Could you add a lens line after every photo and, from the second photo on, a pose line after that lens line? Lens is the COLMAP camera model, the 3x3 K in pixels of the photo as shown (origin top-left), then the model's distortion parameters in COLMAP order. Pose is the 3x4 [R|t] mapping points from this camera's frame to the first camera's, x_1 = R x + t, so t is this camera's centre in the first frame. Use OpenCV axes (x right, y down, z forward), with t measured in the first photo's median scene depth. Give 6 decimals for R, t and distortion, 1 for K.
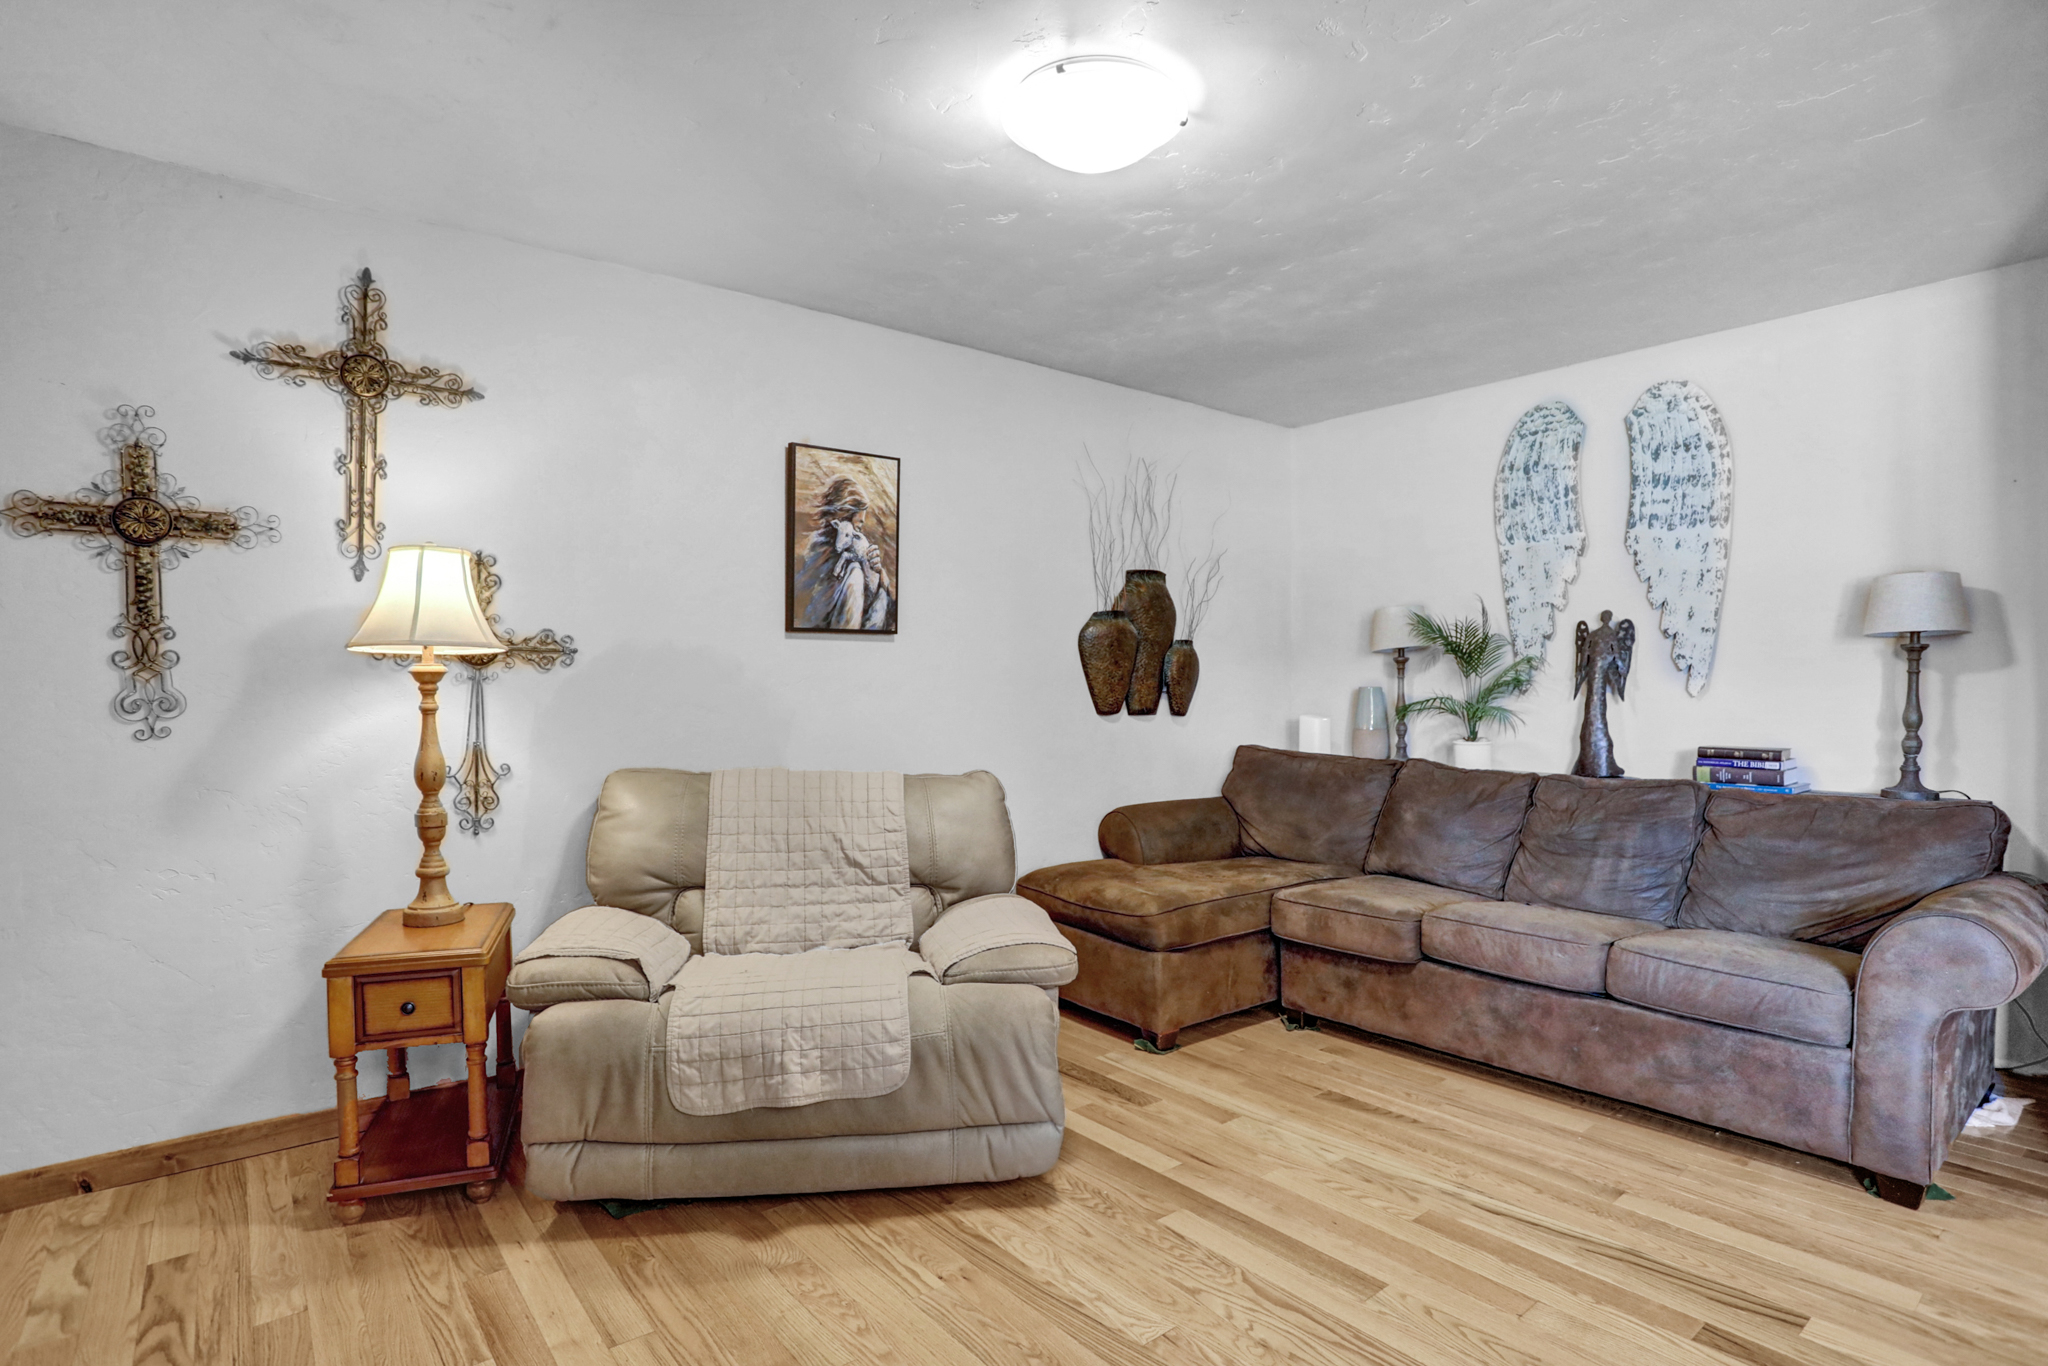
lens RADIAL K [[1034.6, 0, 1010.9], [0, 1034.6, 703.0], [0, 0, 1]] dist [-0.071516, 0.031179]
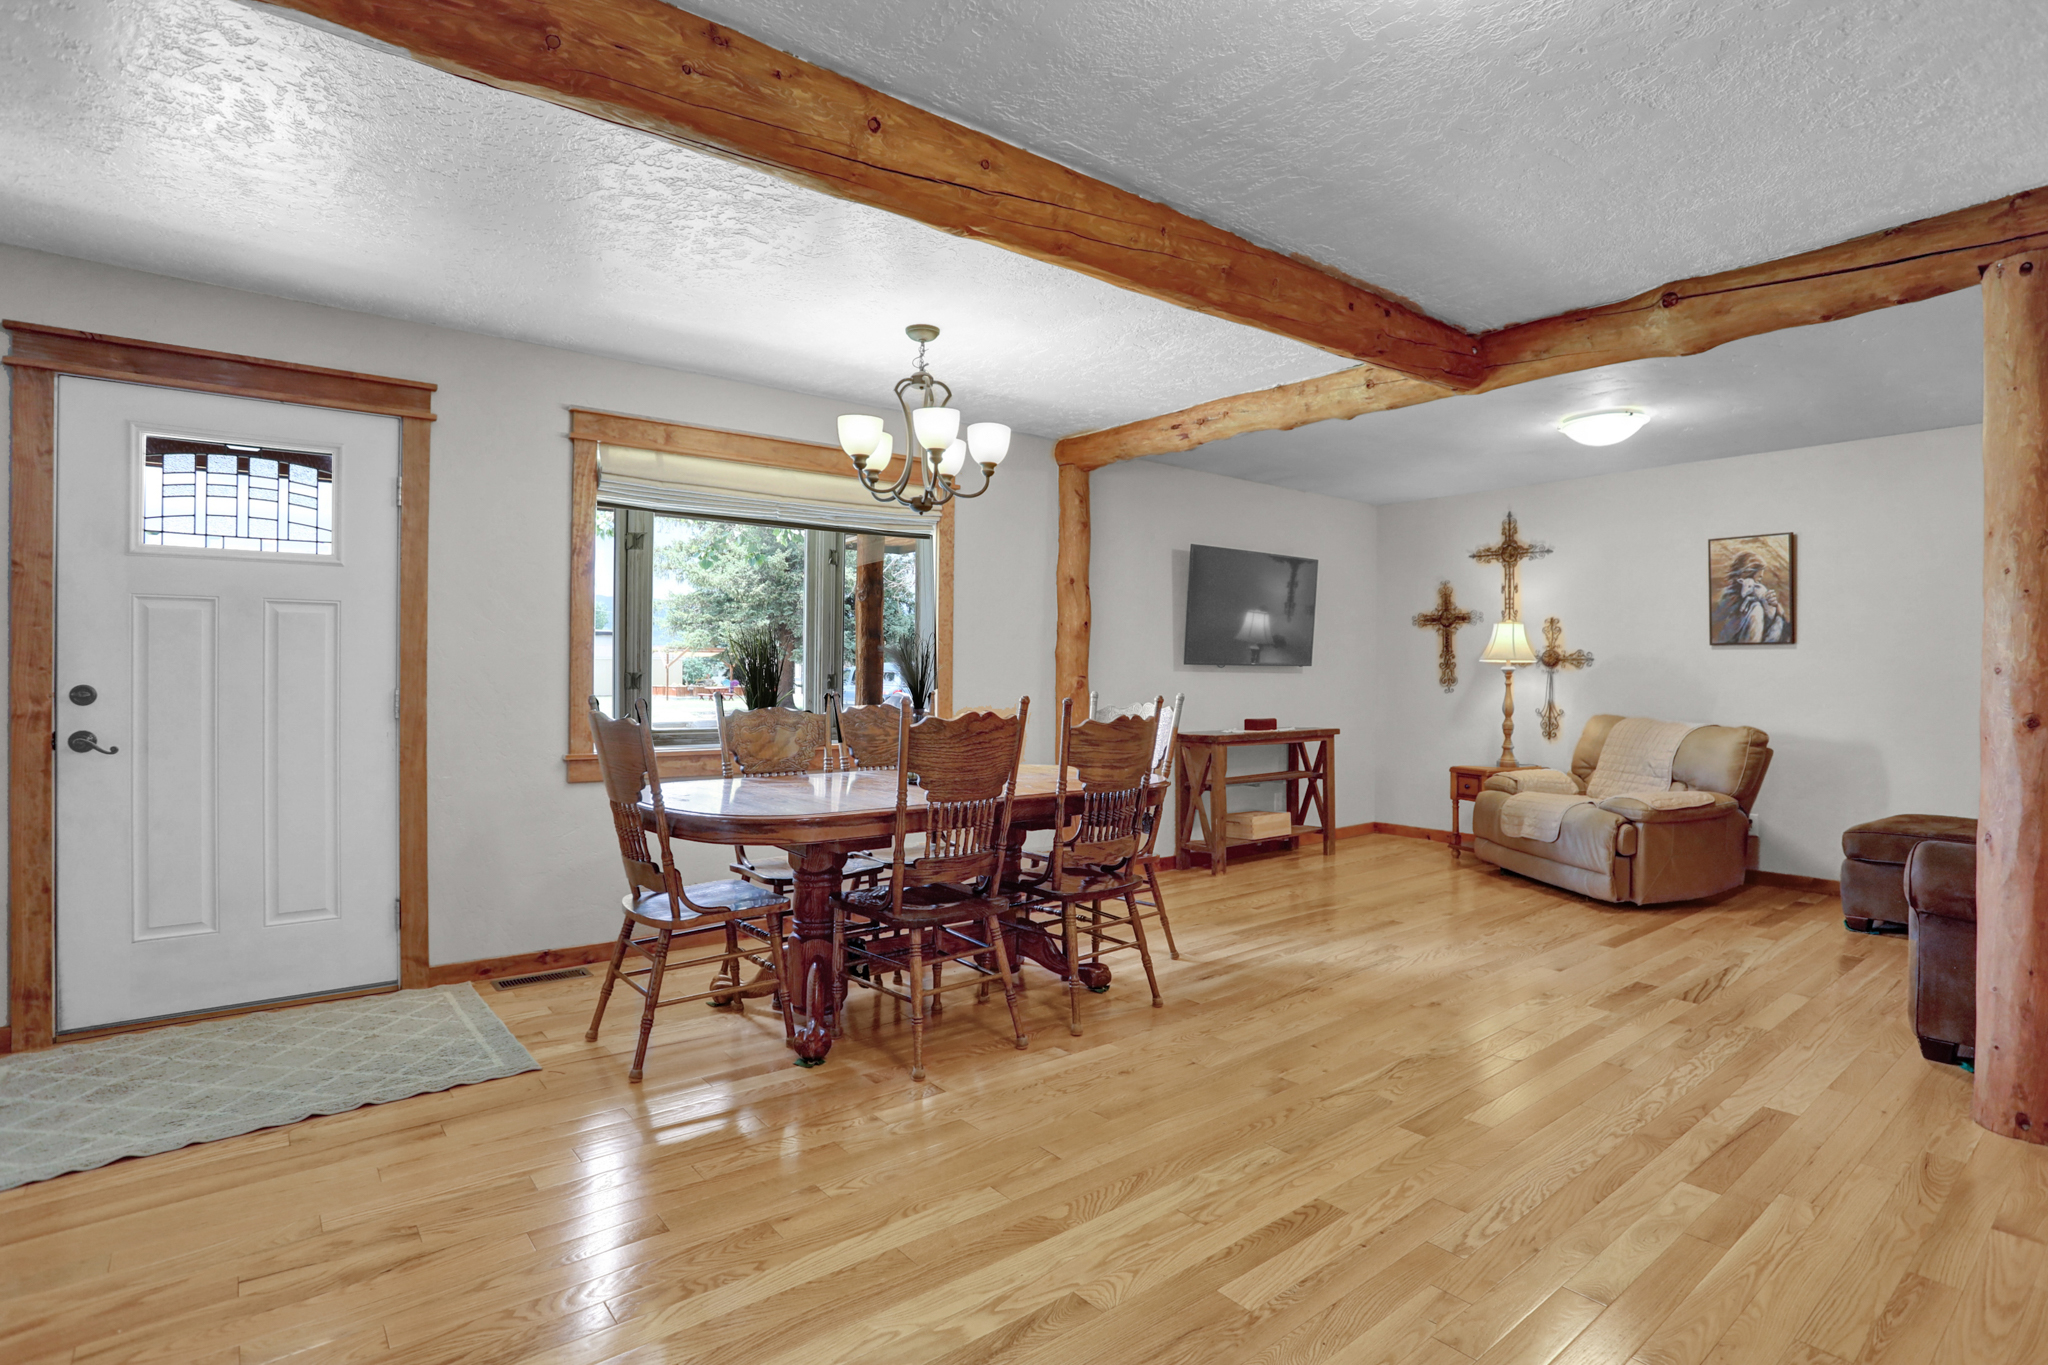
lens RADIAL K [[1034.6, 0, 1026.7], [0, 1034.6, 660.0], [0, 0, 1]] dist [-0.071516, 0.031179]
pose [[0.001234, -0.007837, -0.999969, 1.822035], [-0.021281, 0.999743, -0.007861, -0.007324], [0.999773, 0.021290, 0.001067, -0.211689]]
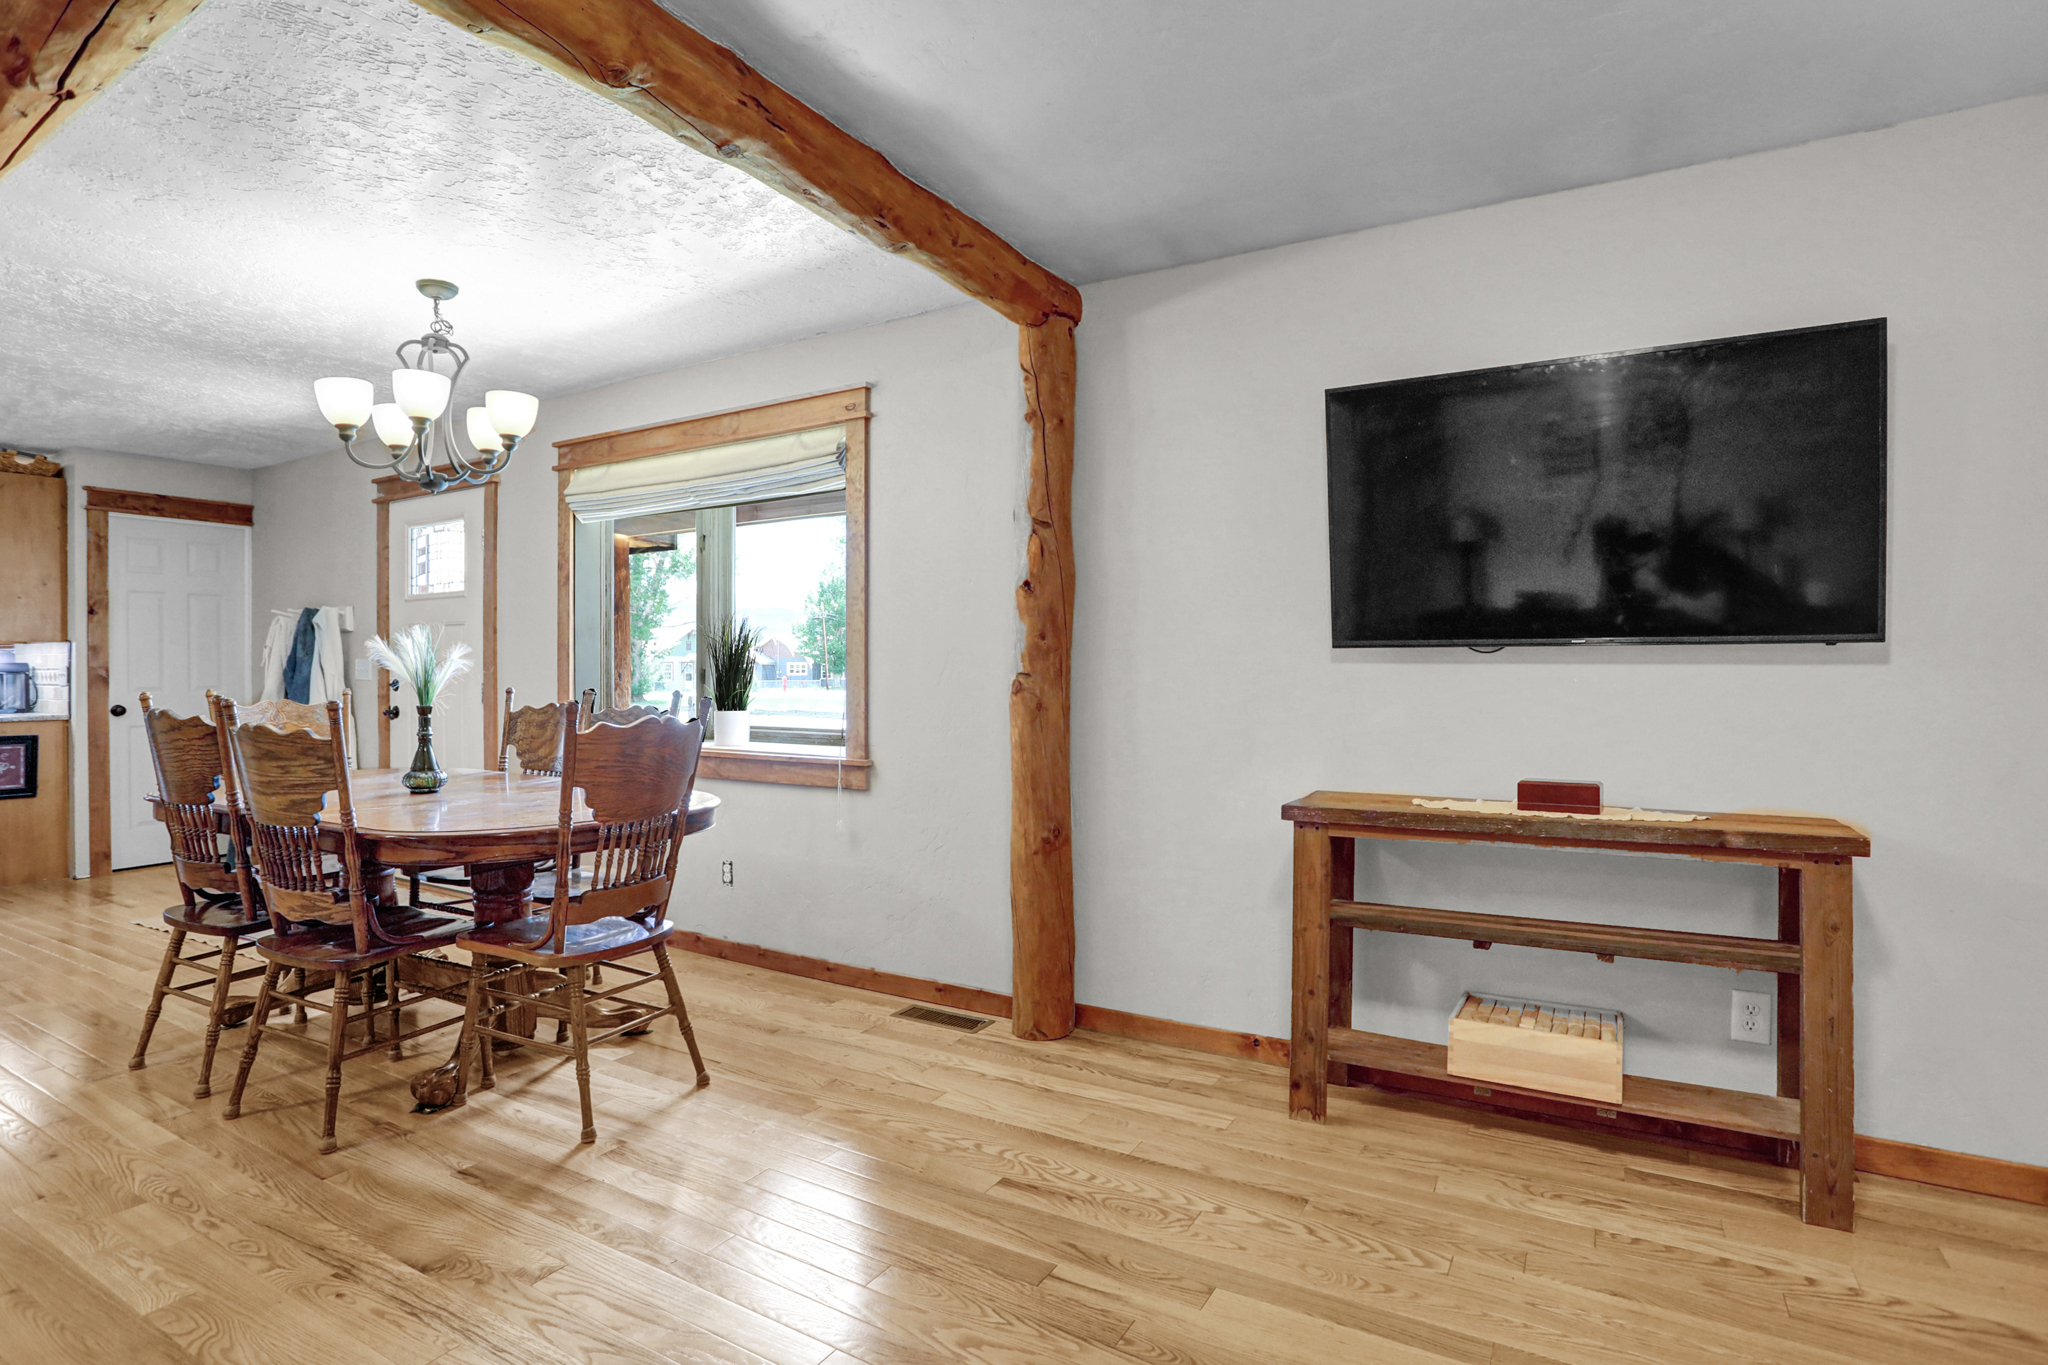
lens RADIAL K [[1034.6, 0, 1030.5], [0, 1034.6, 668.9], [0, 0, 1]] dist [-0.071516, 0.031179]
pose [[-0.933987, 0.002883, -0.357295, 0.255282], [-0.002335, 0.999897, 0.014173, -0.015412], [0.357299, 0.014072, -0.933884, 0.984849]]
